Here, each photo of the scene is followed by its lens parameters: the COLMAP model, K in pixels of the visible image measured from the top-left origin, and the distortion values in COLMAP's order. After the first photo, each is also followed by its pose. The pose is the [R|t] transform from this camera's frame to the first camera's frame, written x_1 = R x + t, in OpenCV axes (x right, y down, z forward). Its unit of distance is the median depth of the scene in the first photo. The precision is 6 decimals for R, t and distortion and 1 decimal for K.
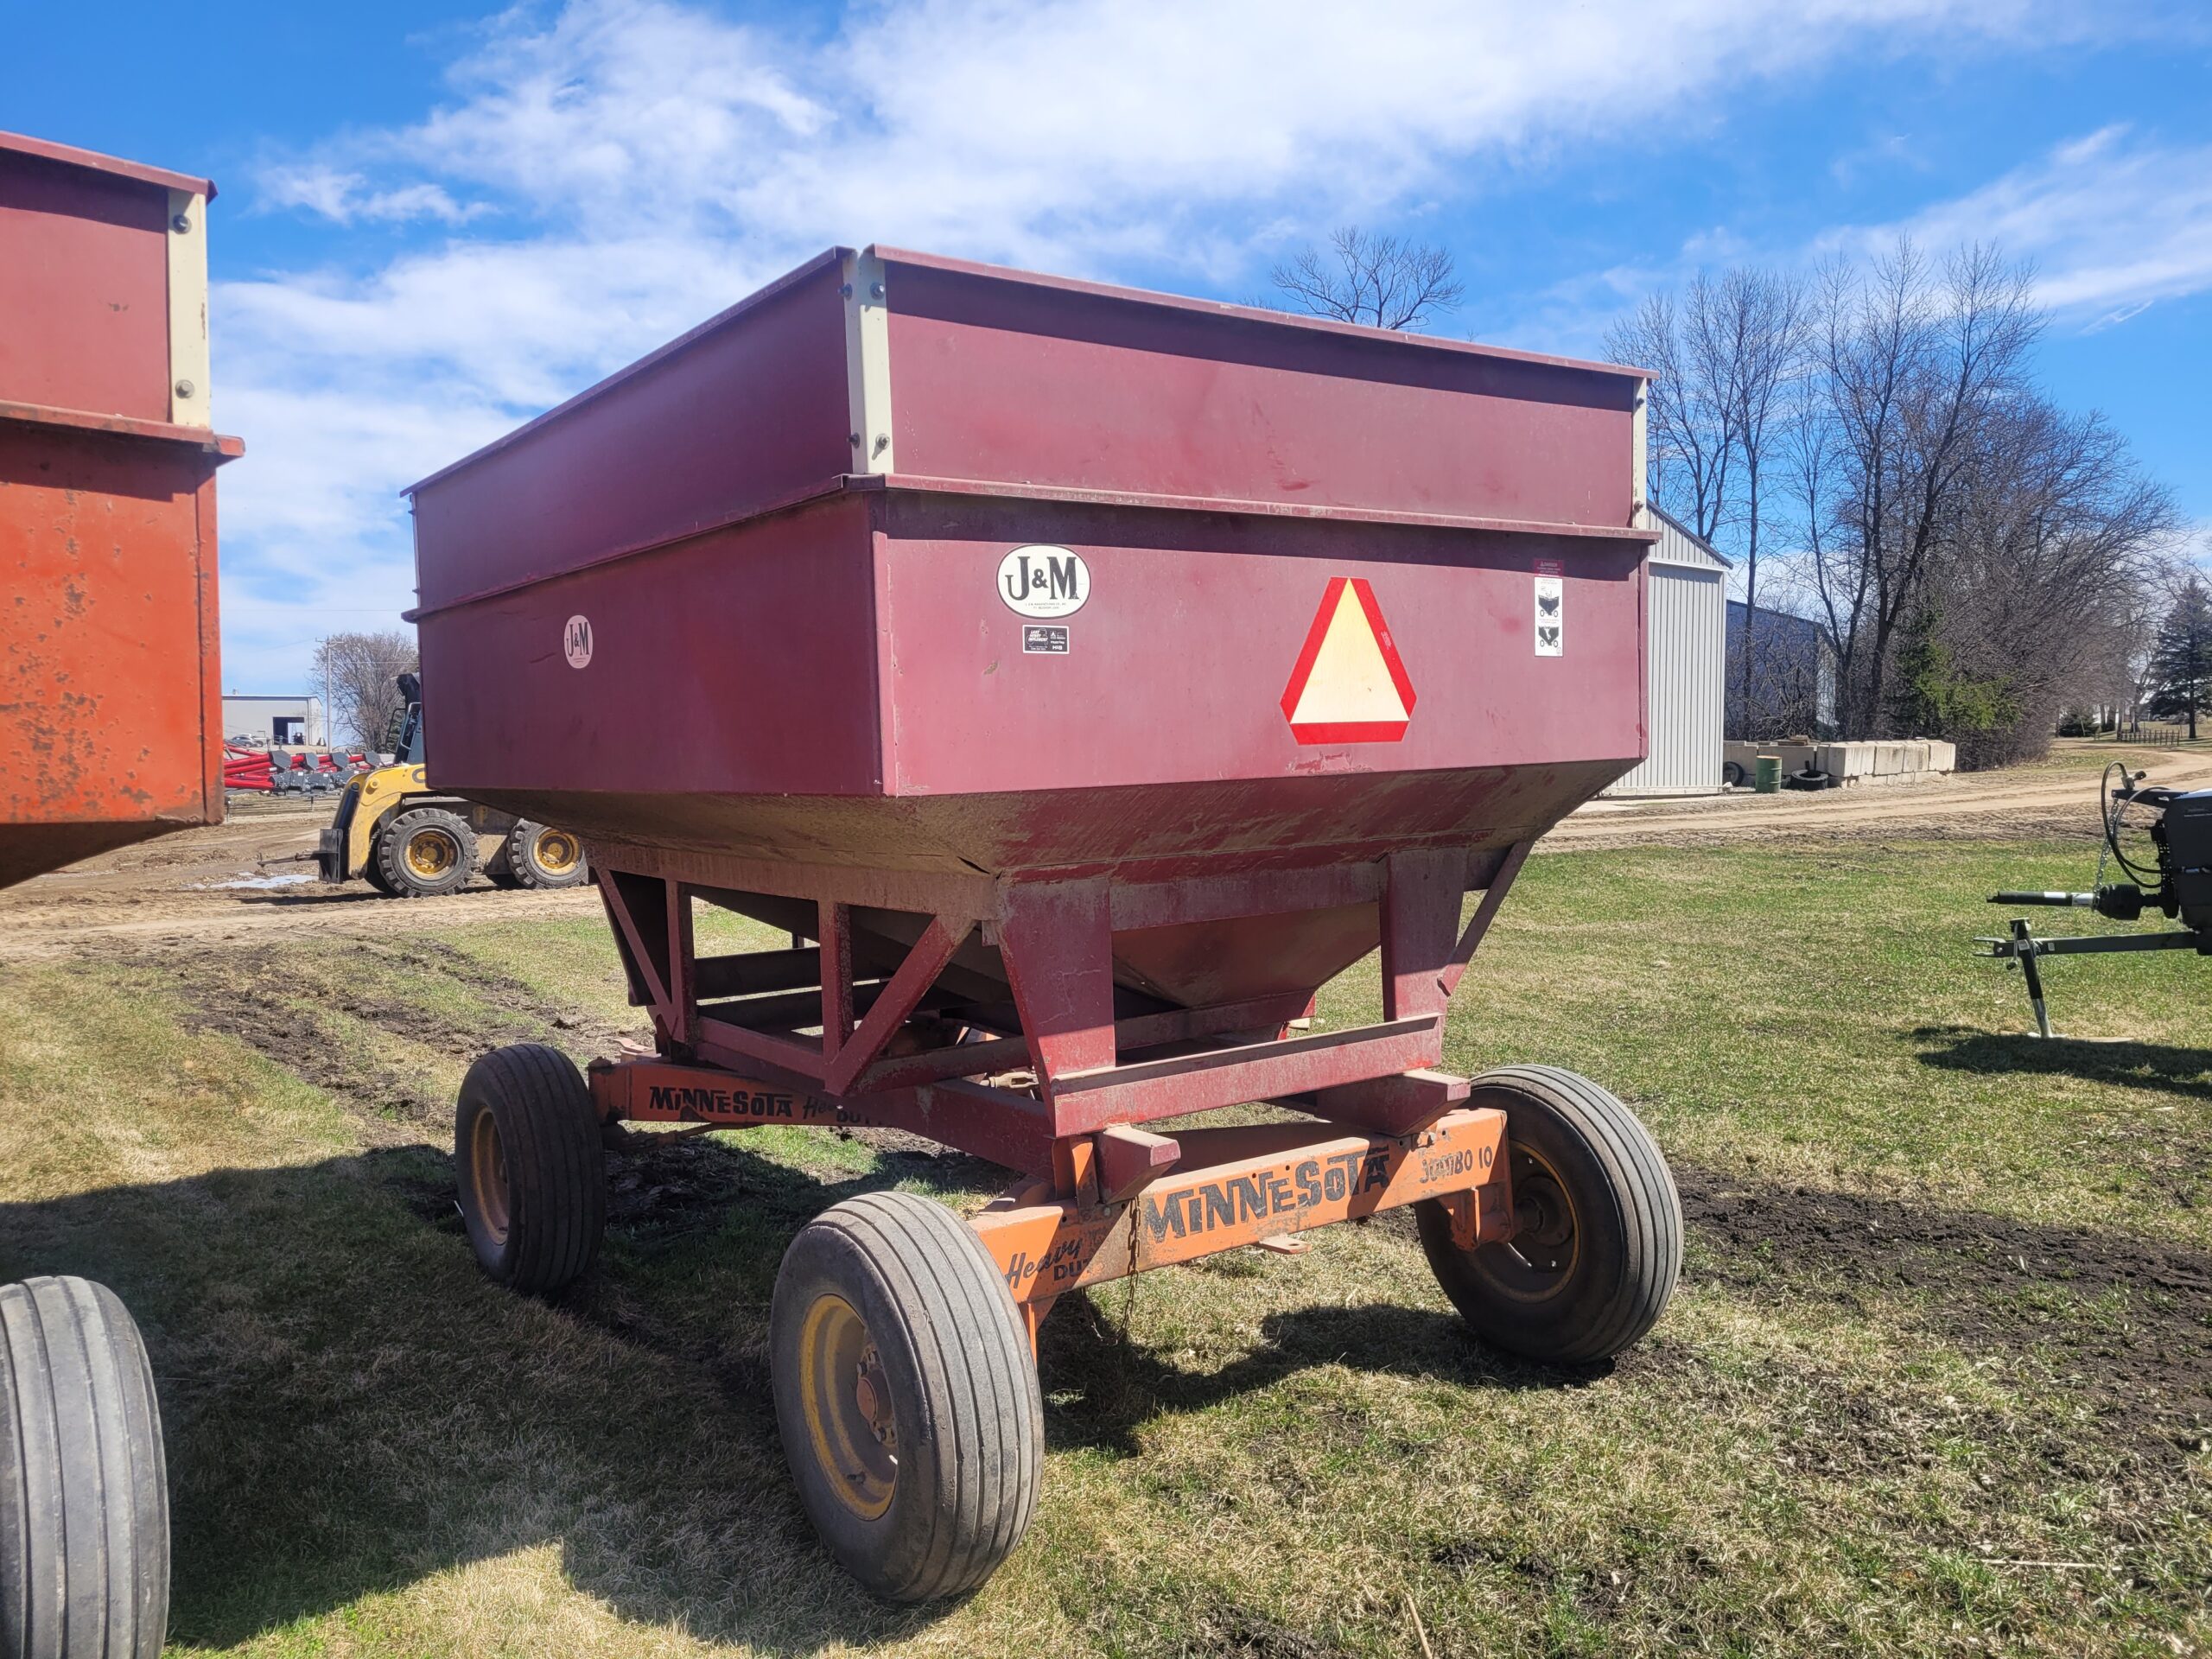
lens RADIAL K [[1651.5, 0, 1106.0], [0, 1651.5, 829.5], [0, 0, 1]] dist [0.047029, -0.002227]
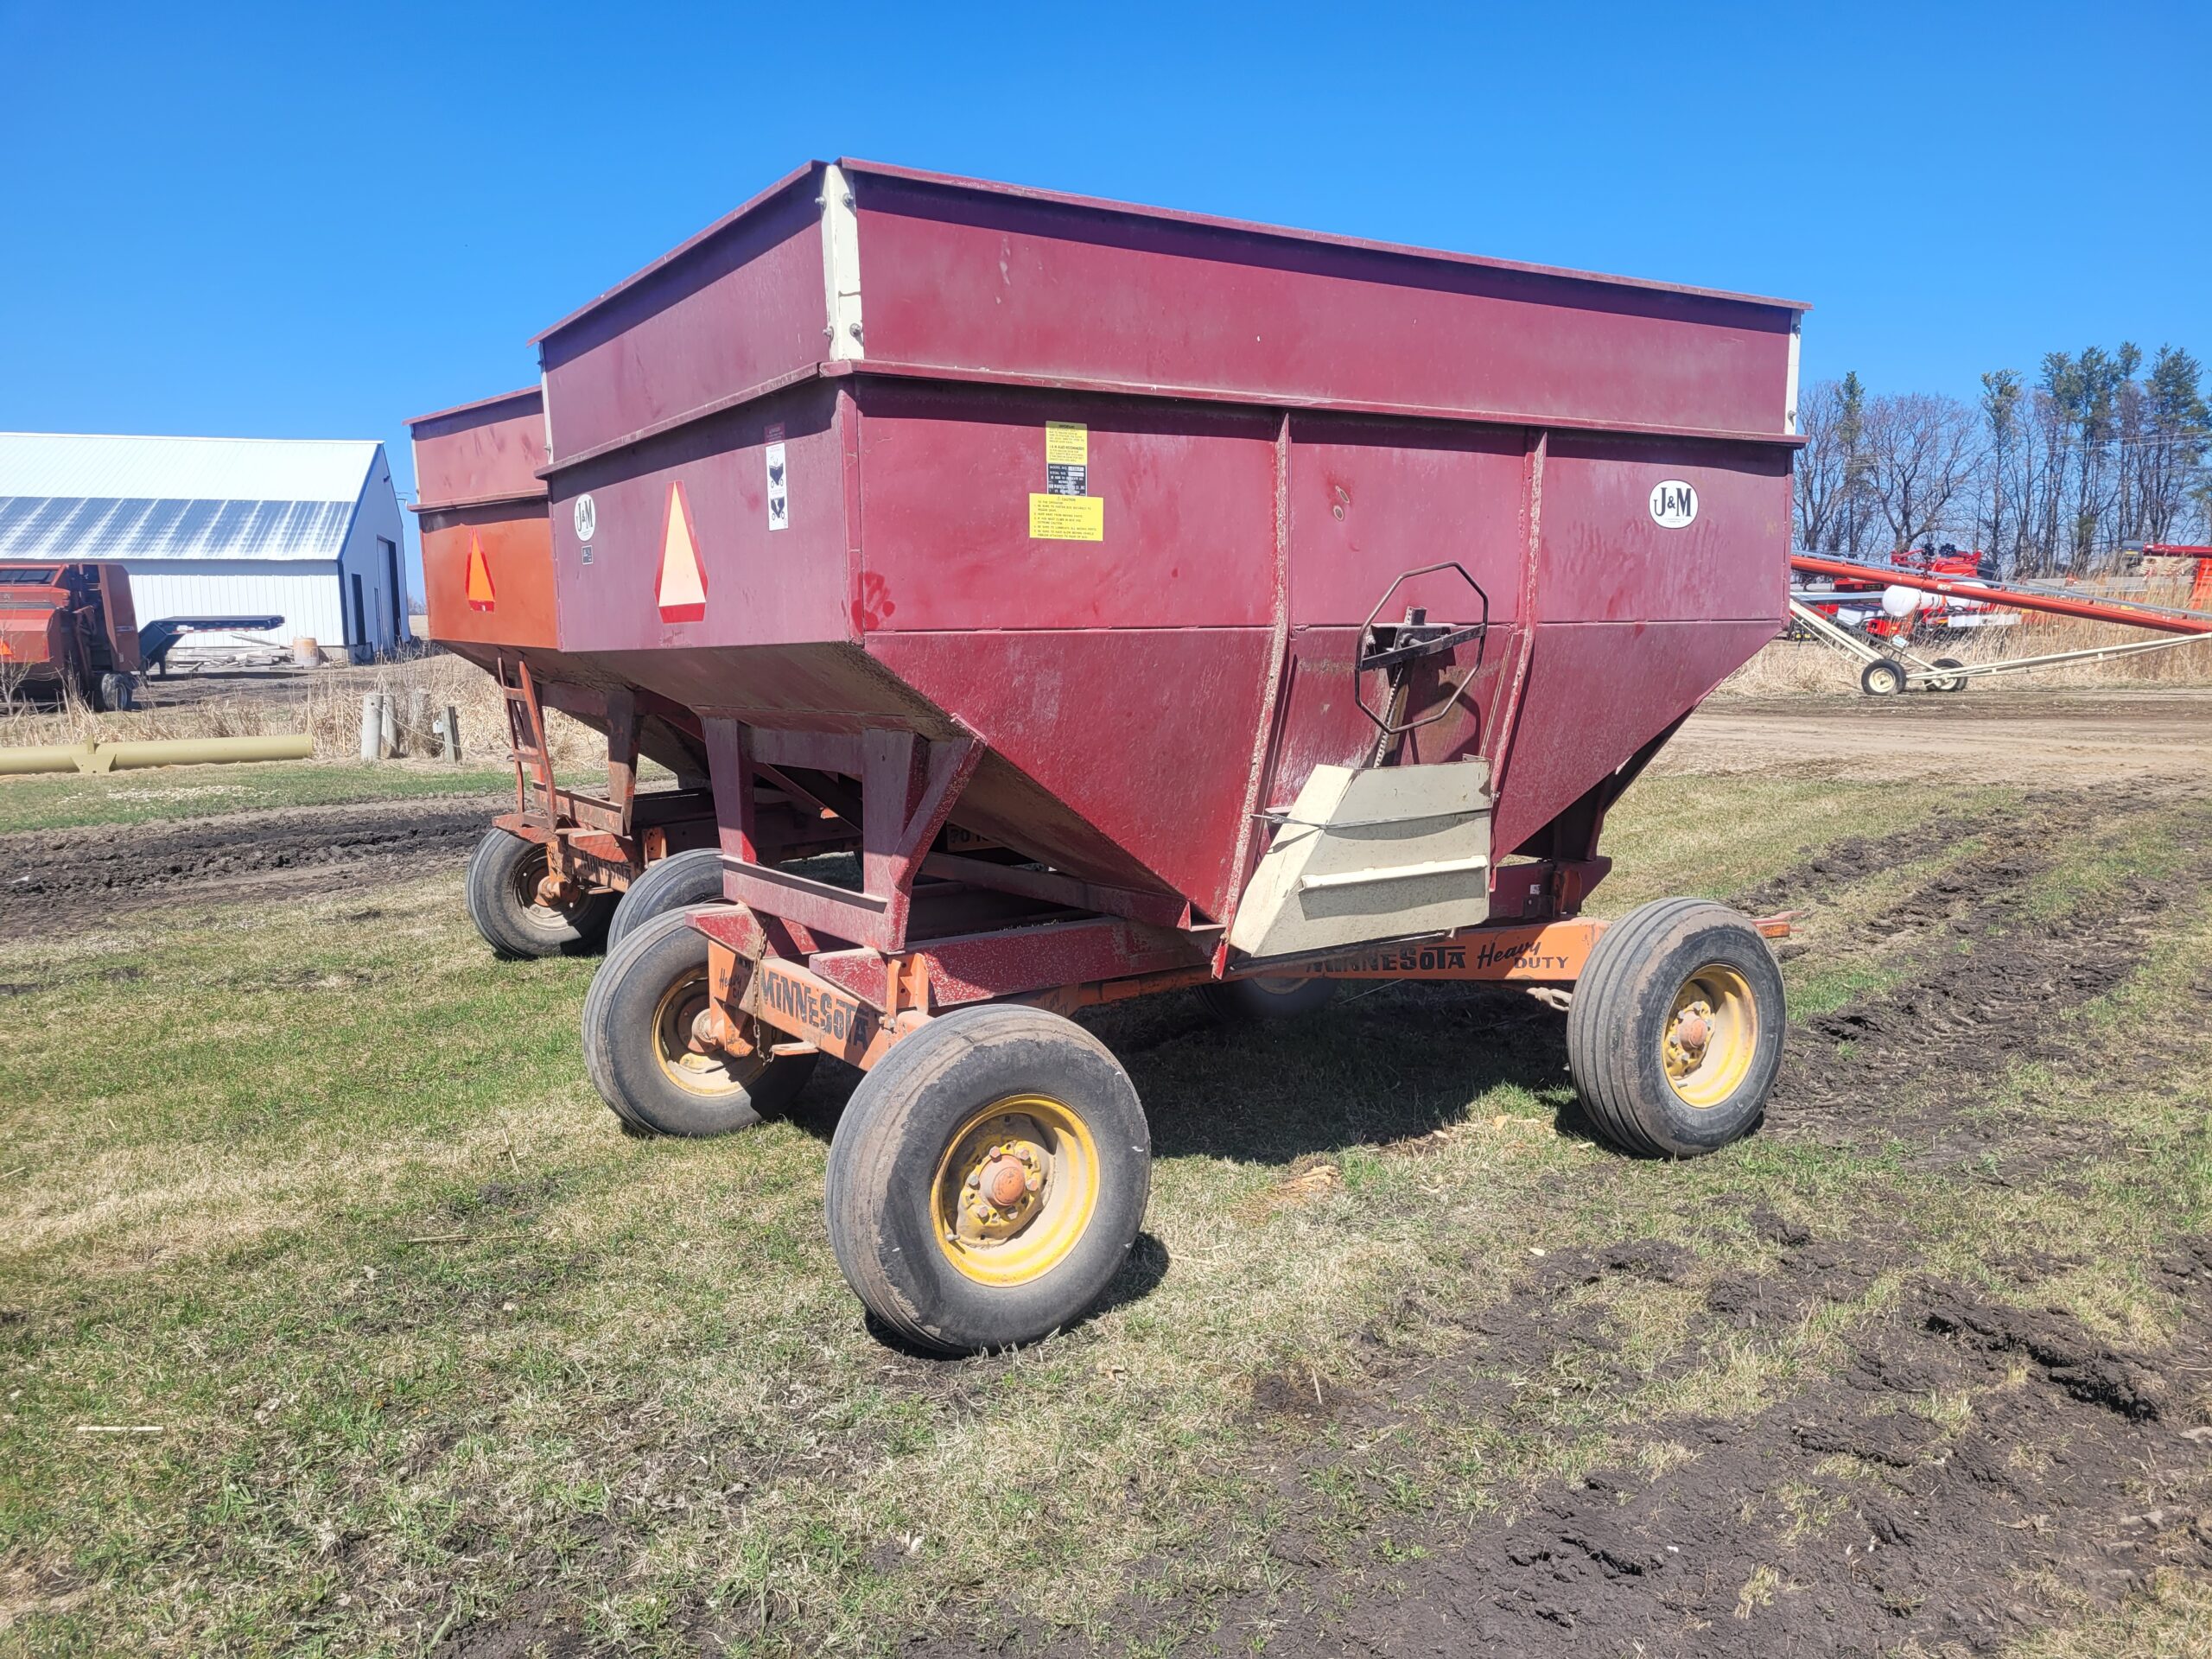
lens RADIAL K [[1675.0, 0, 1106.0], [0, 1675.0, 829.5], [0, 0, 1]] dist [0.031082, -0.000932]
pose [[-0.047440, 0.139286, -0.989115, 1.217097], [-0.026937, 0.989692, 0.140659, -0.076026], [0.998511, 0.033317, -0.043199, 1.234887]]
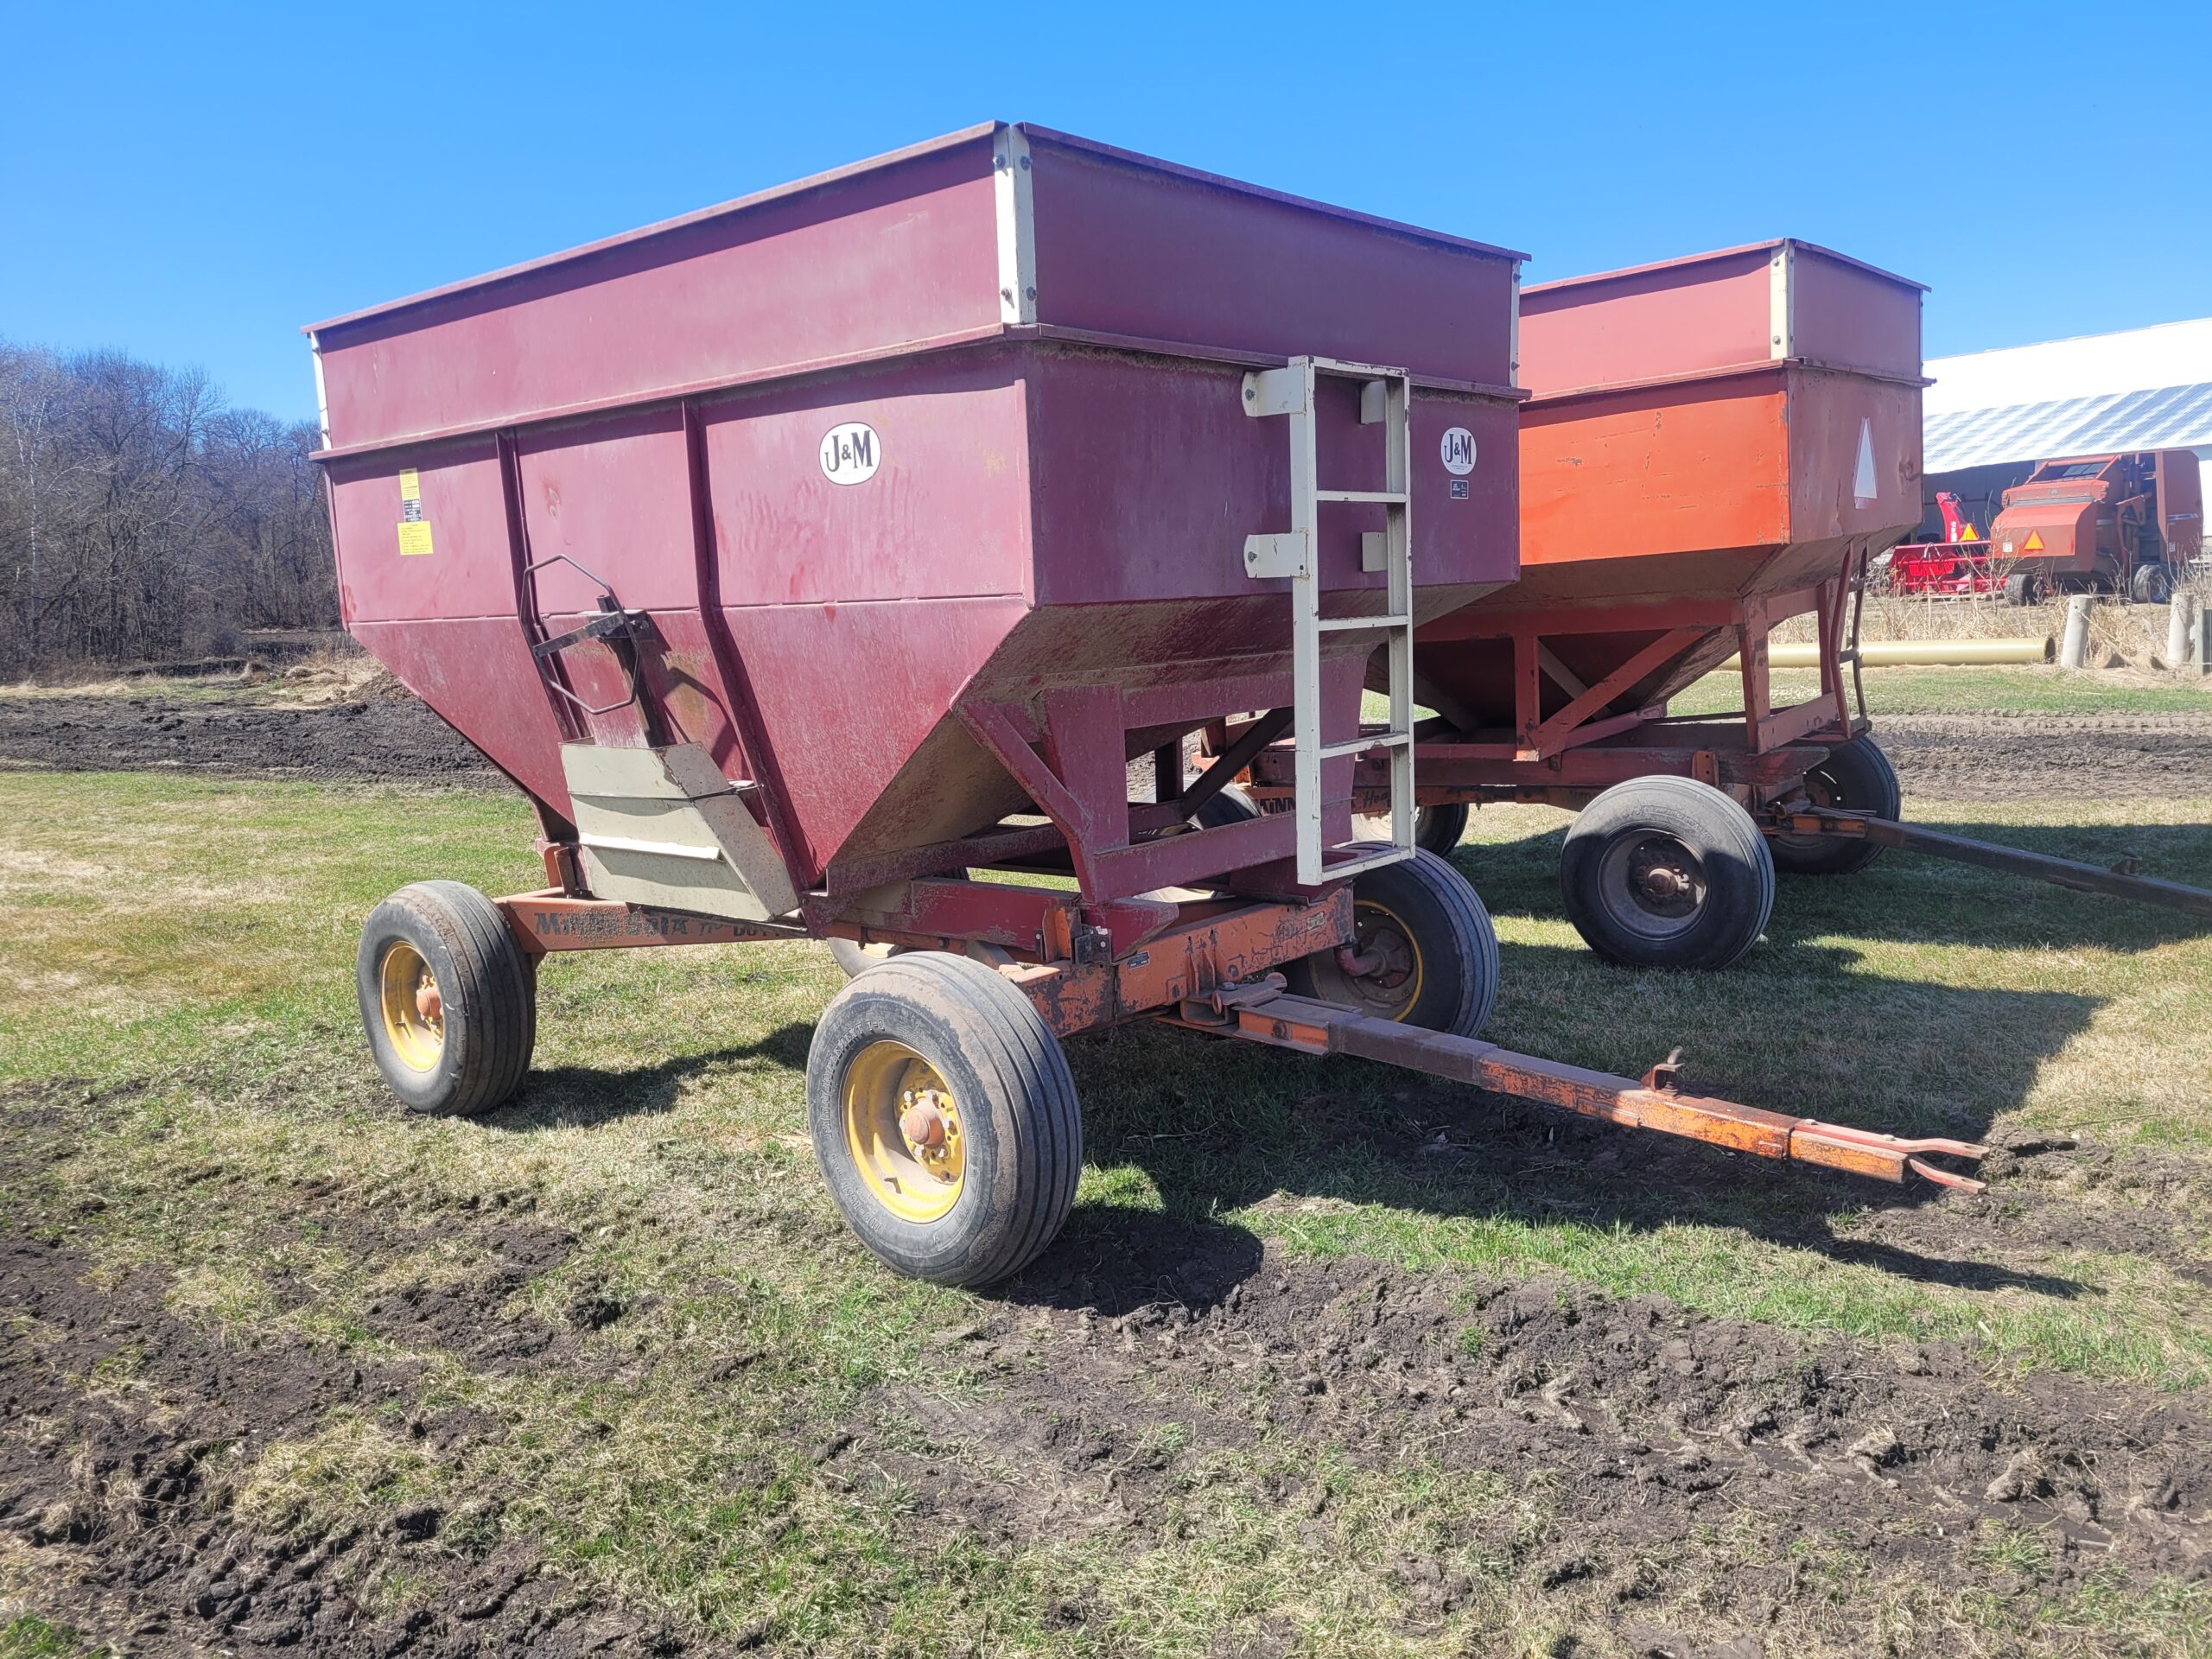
lens RADIAL K [[1651.5, 0, 1106.0], [0, 1651.5, 829.5], [0, 0, 1]] dist [0.047029, -0.002227]
pose [[-0.969205, 0.100751, -0.224701, -0.103121], [0.057761, 0.980029, 0.190282, -0.114582], [0.239385, 0.171443, -0.955668, 2.746767]]
